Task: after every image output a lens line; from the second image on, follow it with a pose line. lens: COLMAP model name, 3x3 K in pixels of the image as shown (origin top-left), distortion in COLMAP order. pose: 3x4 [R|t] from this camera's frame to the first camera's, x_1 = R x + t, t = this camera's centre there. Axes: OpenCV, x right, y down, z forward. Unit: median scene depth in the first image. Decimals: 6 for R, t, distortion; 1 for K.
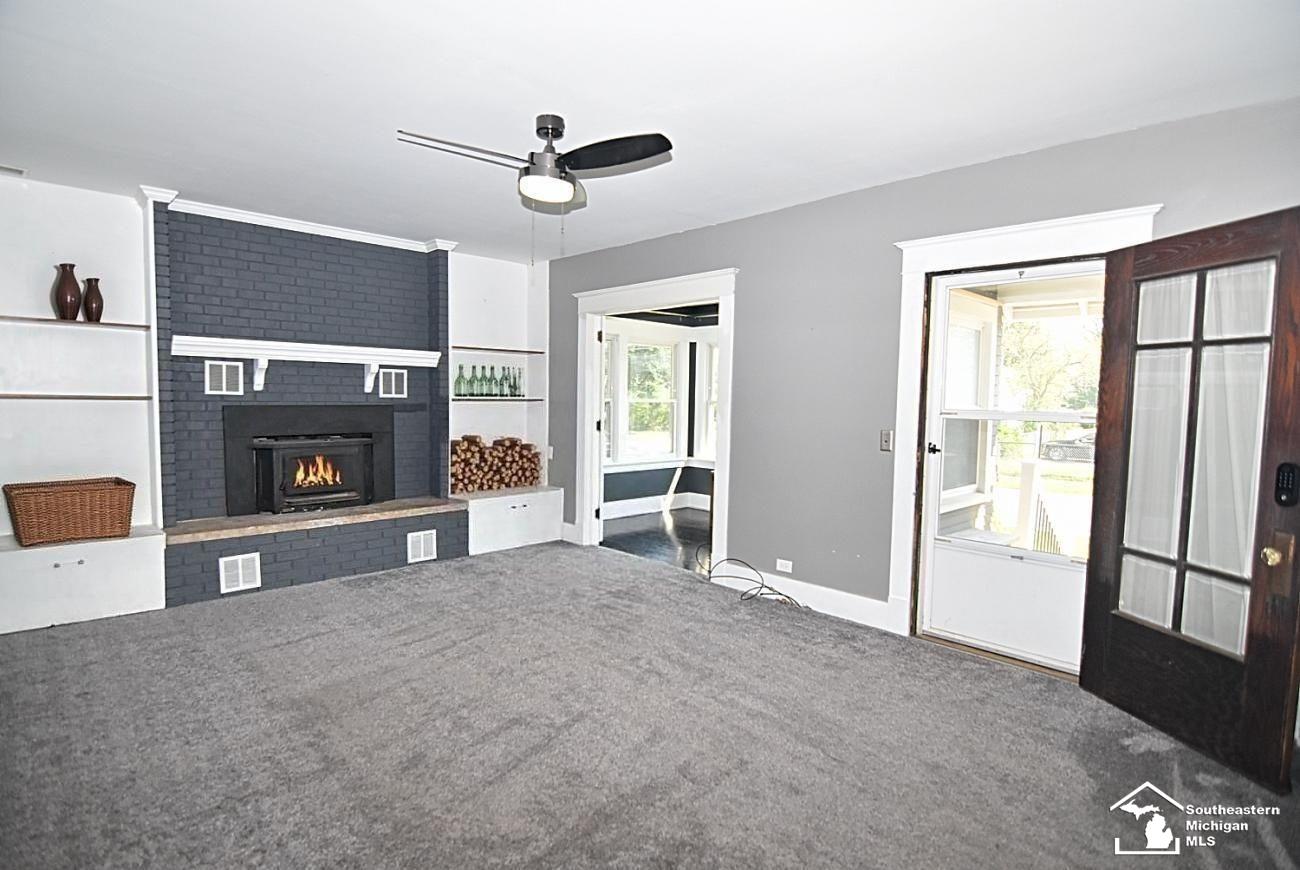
lens RADIAL K [[650.8, 0, 648.1], [0, 650.8, 439.1], [0, 0, 1]] dist [-0.012194, -0.000410]
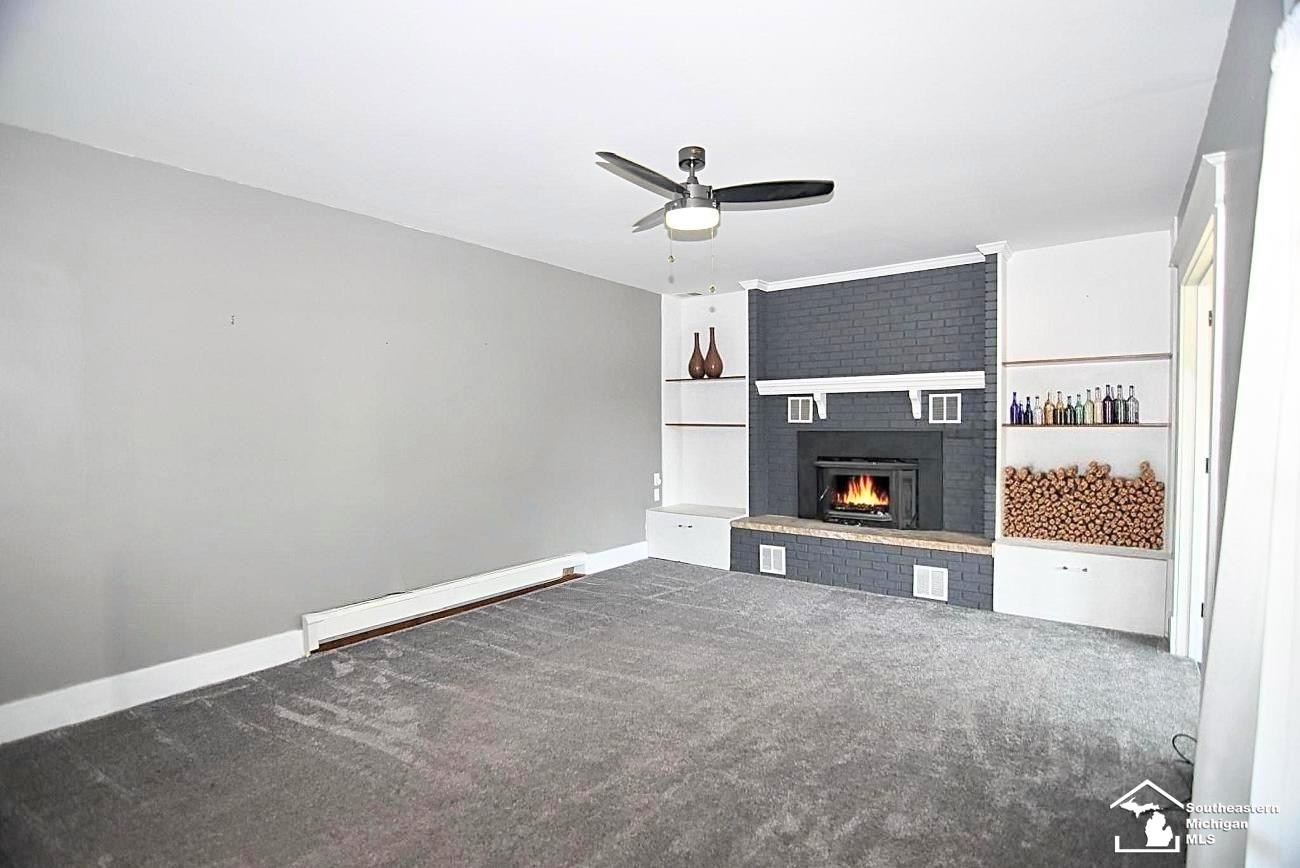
lens RADIAL K [[629.6, 0, 650.0], [0, 629.6, 434.0], [0, 0, 1]] dist [-0.001138, -0.000145]
pose [[0.168087, 0.002368, -0.985769, 0.489872], [-0.059911, 0.998173, -0.007818, -0.016669], [0.983950, 0.060373, 0.167922, 0.460108]]
